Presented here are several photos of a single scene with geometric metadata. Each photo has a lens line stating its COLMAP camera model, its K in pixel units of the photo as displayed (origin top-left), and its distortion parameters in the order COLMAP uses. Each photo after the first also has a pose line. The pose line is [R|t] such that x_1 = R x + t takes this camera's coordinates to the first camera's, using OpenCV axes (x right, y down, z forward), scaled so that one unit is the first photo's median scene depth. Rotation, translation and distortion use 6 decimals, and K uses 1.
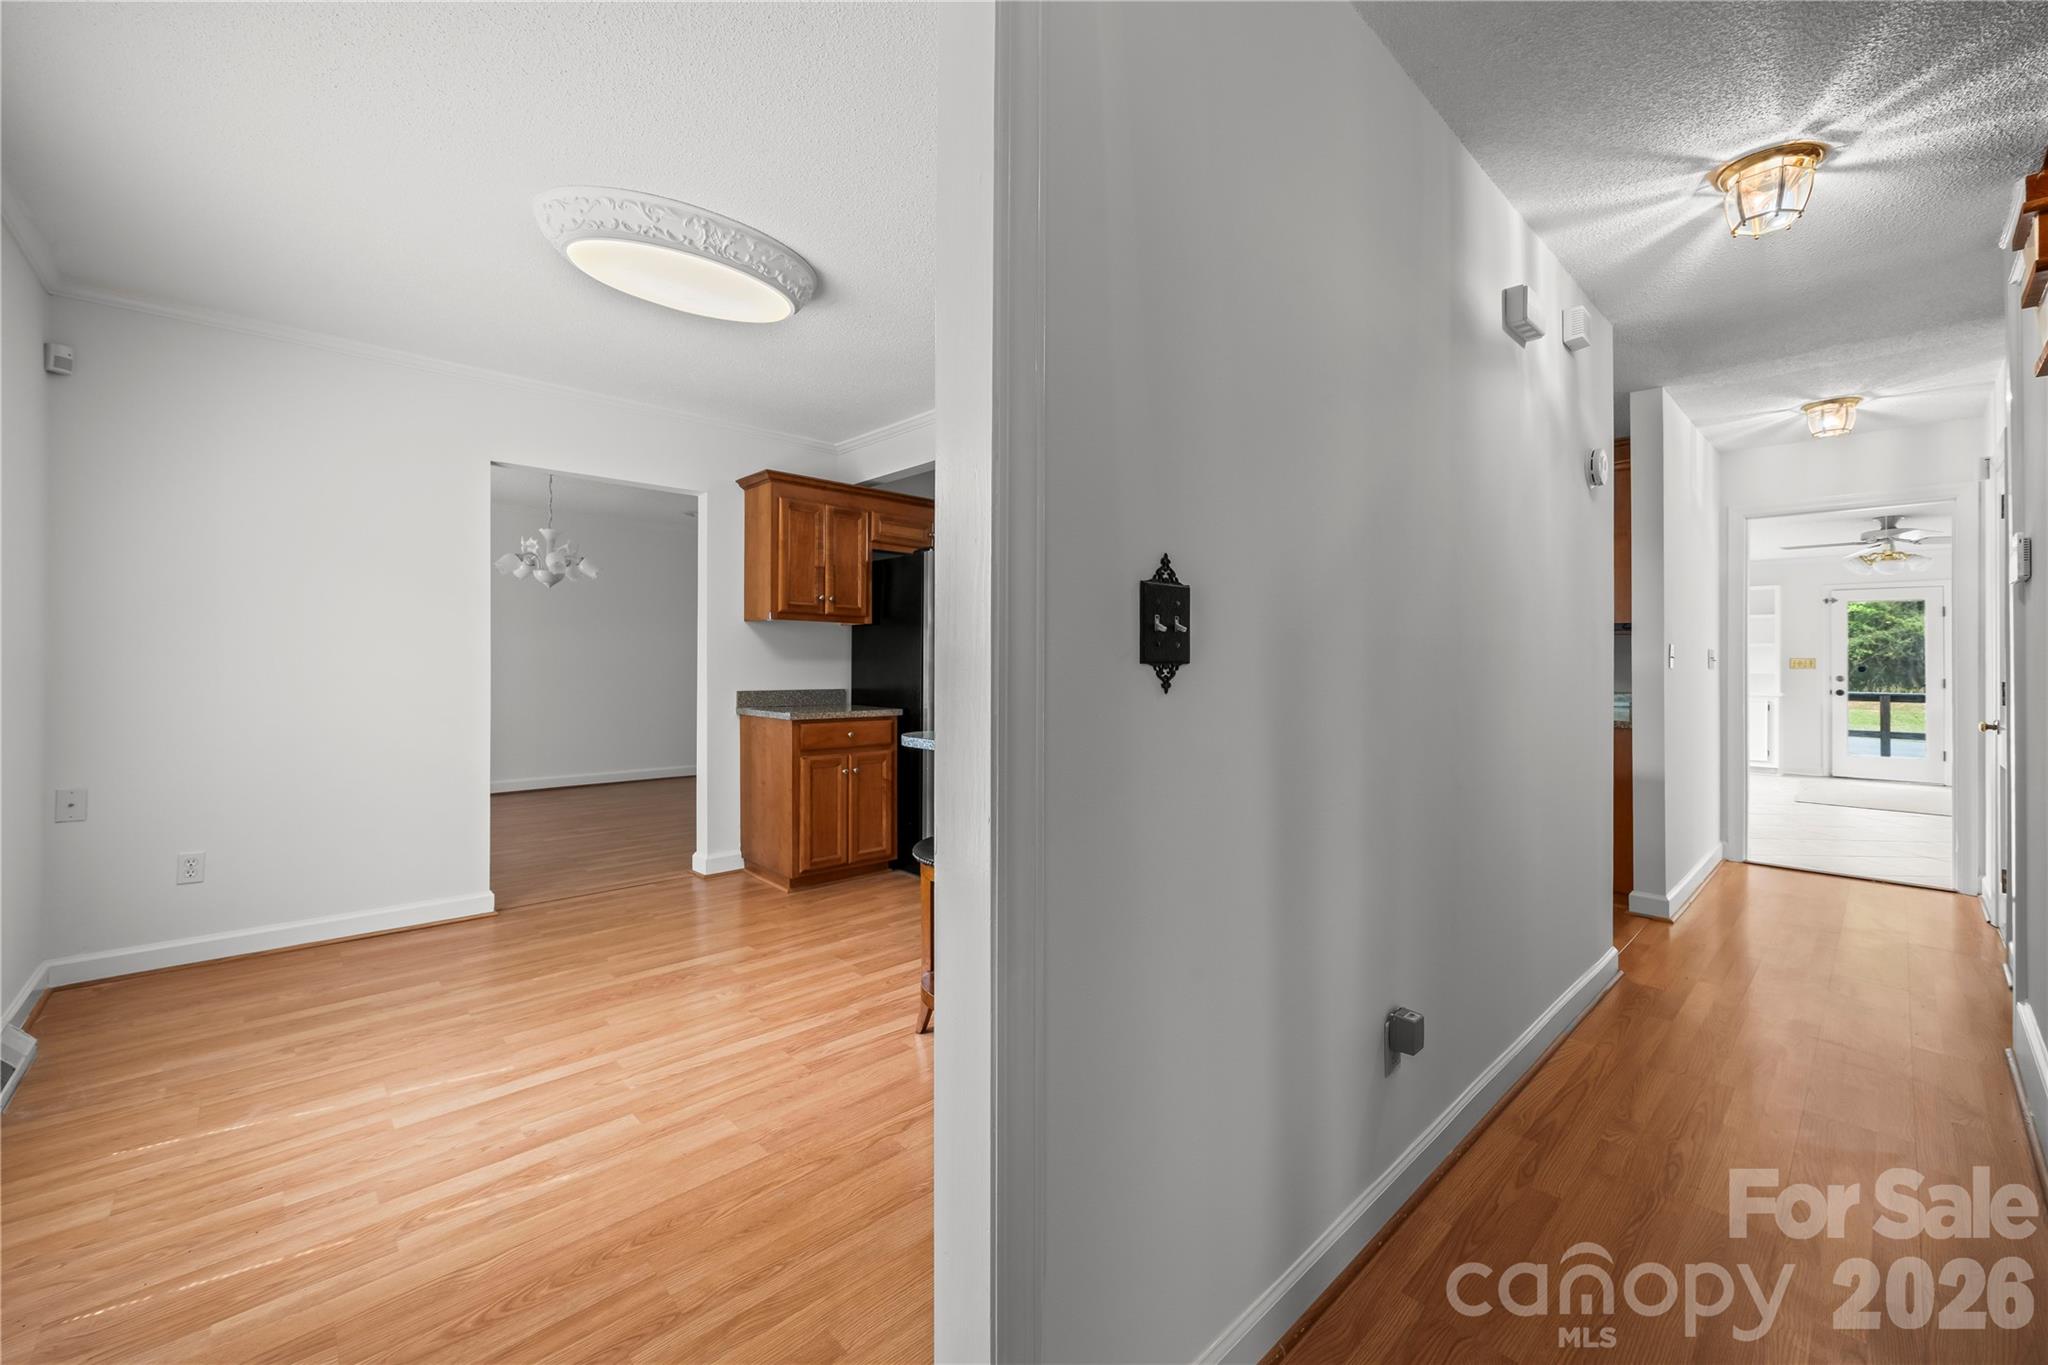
lens RADIAL K [[798.3, 0, 1010.4], [0, 798.3, 659.7], [0, 0, 1]] dist [-0.001045, 0.000154]
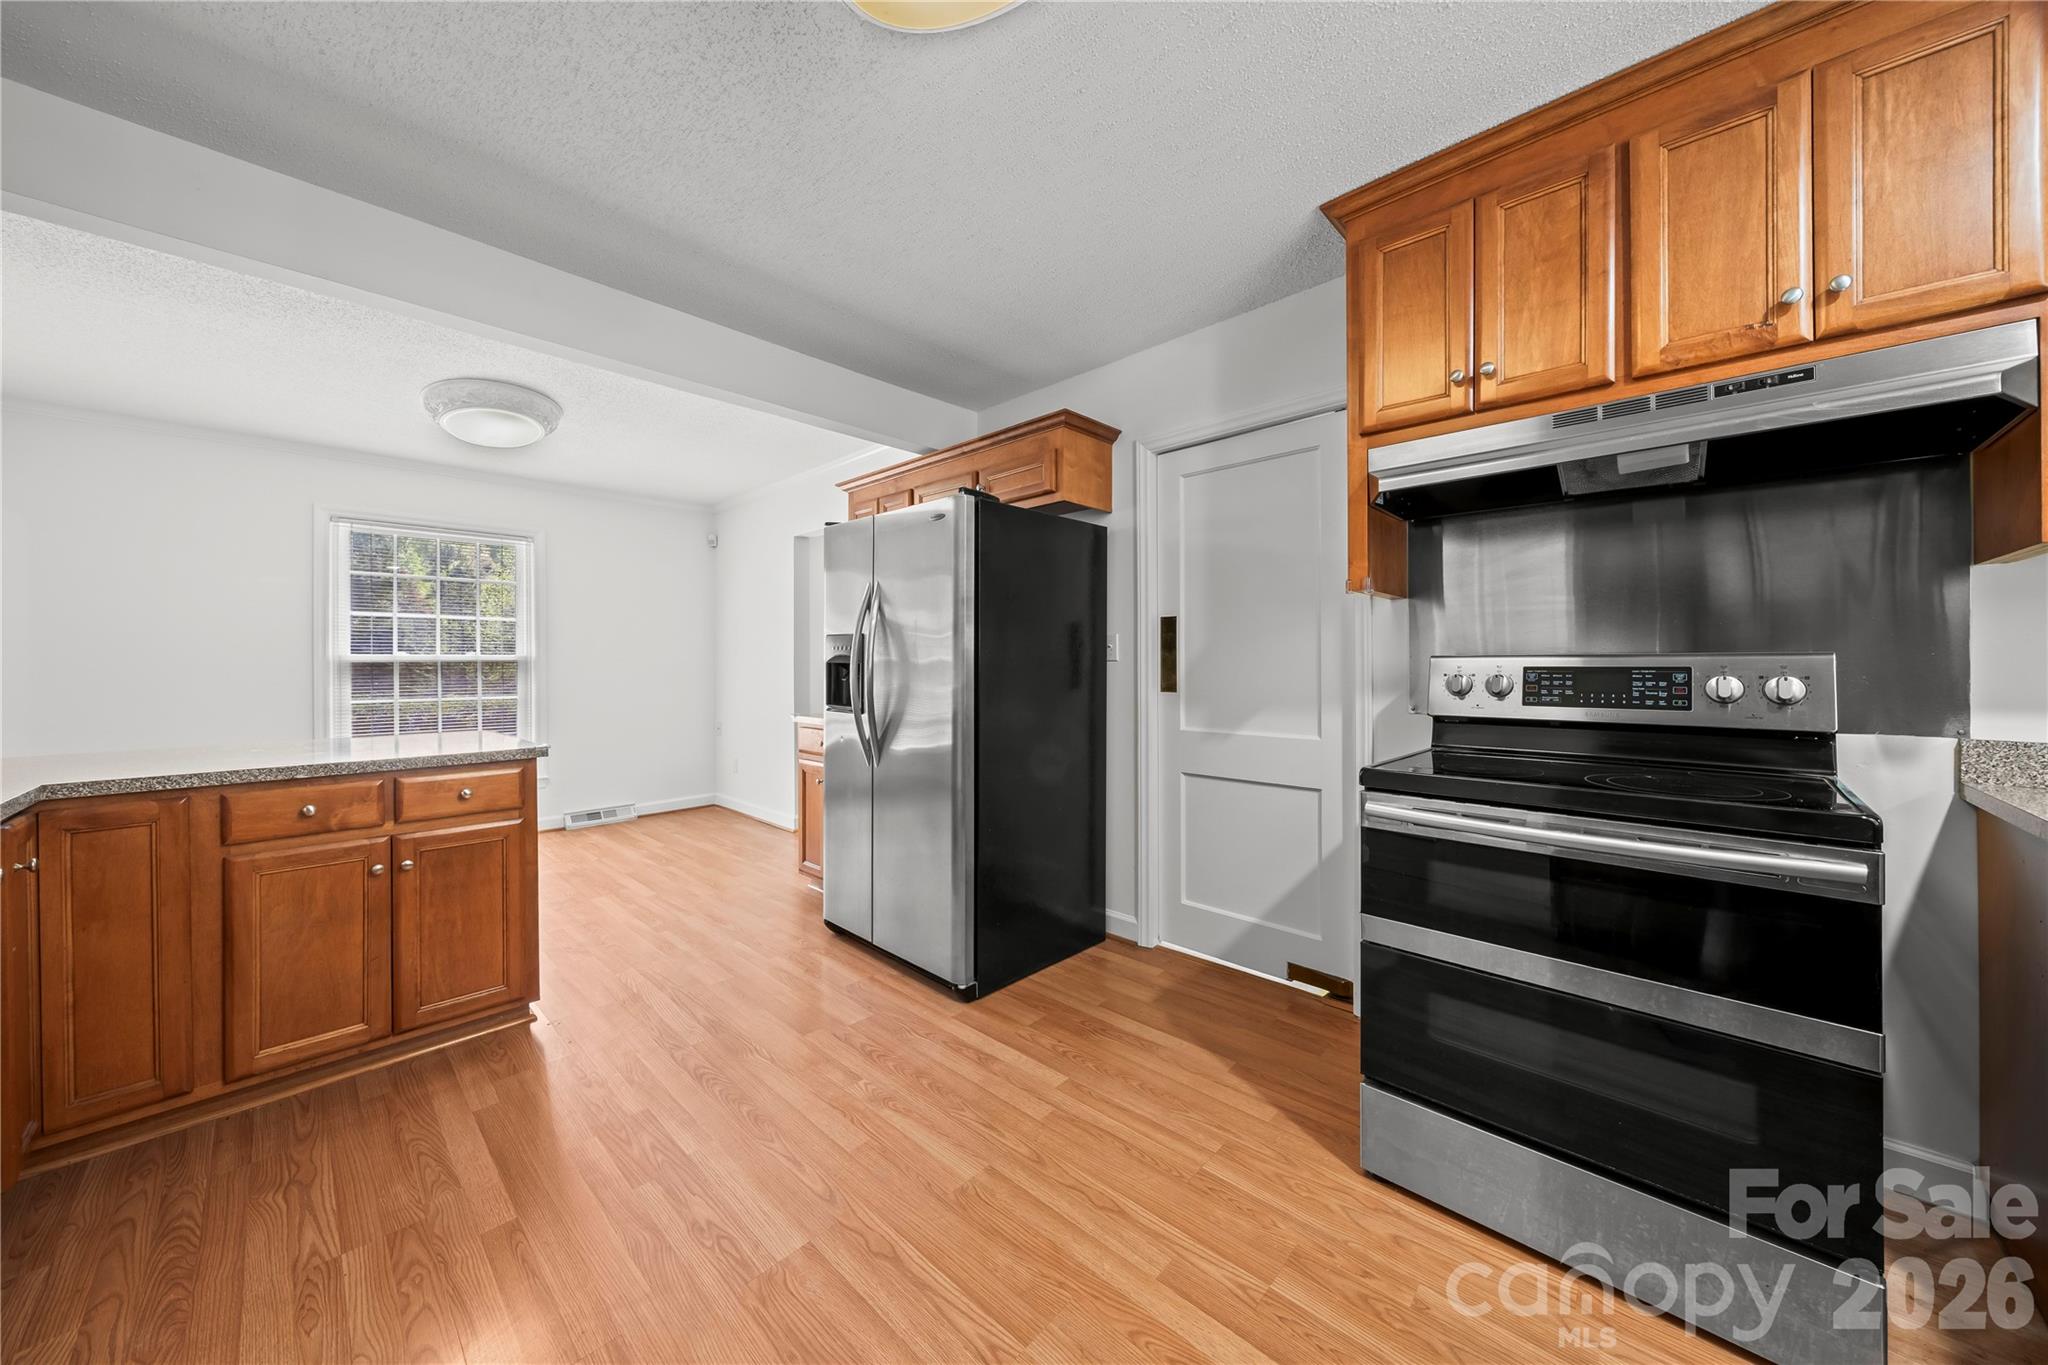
lens RADIAL K [[710.4, 0, 1031.0], [0, 710.4, 665.8], [0, 0, 1]] dist [-0.016803, -0.000013]
pose [[0.082023, -0.006036, -0.996612, 1.014036], [0.005860, 0.999967, -0.005574, 0.012098], [0.996613, -0.005383, 0.082056, 1.838286]]
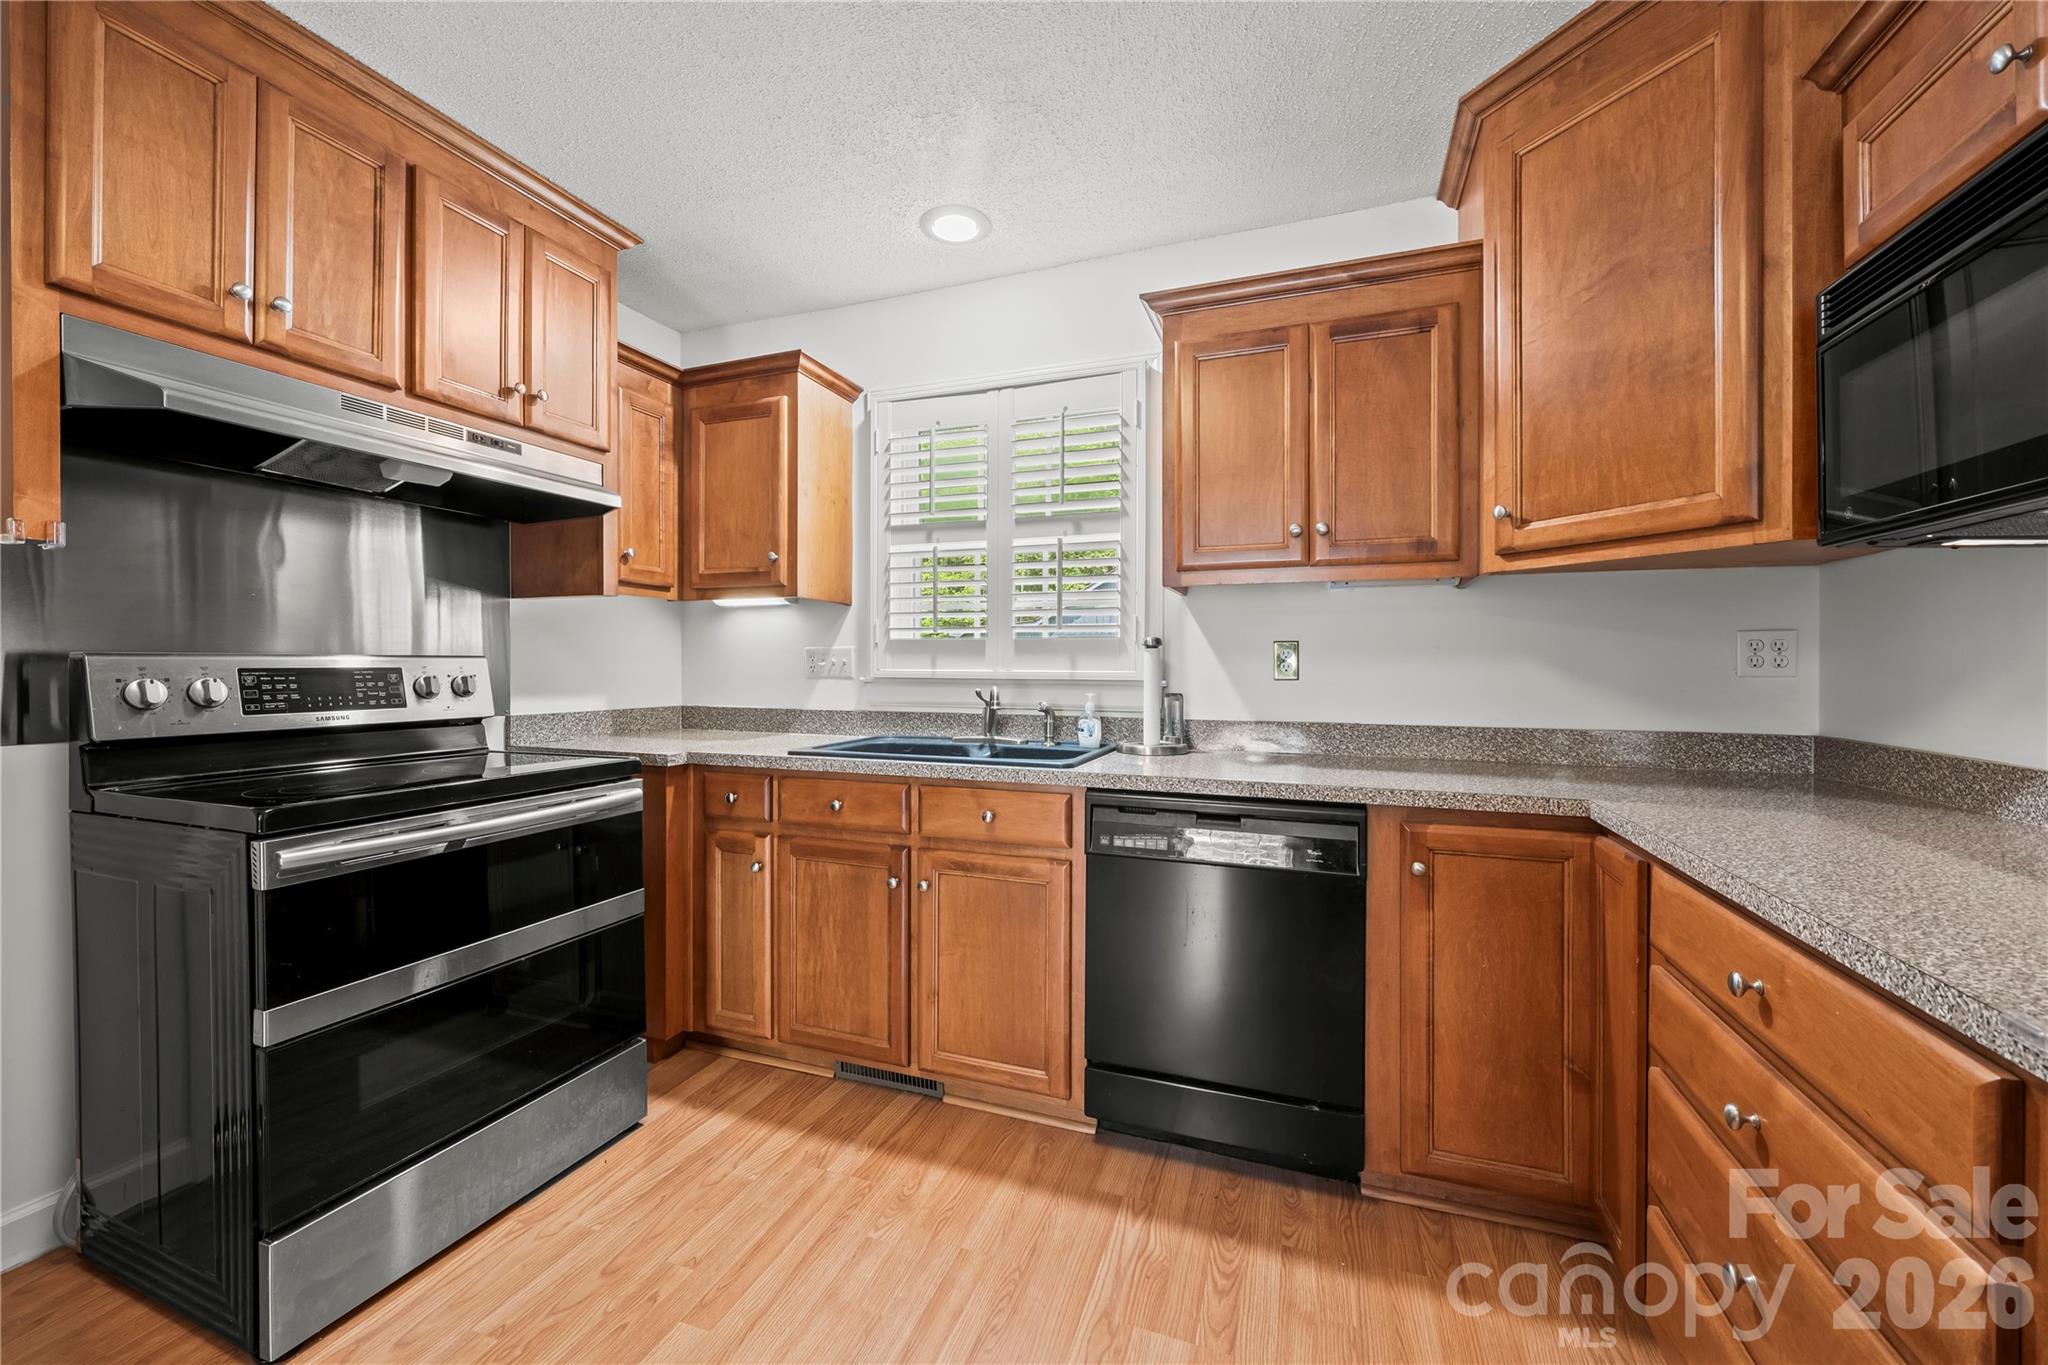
lens RADIAL K [[793.2, 0, 1020.9], [0, 793.2, 665.6], [0, 0, 1]] dist [-0.000636, -0.000484]
pose [[0.884625, -0.008945, 0.466217, 0.621576], [0.004467, 0.999933, 0.010709, 0.005914], [-0.466282, -0.007391, 0.884605, 1.521487]]
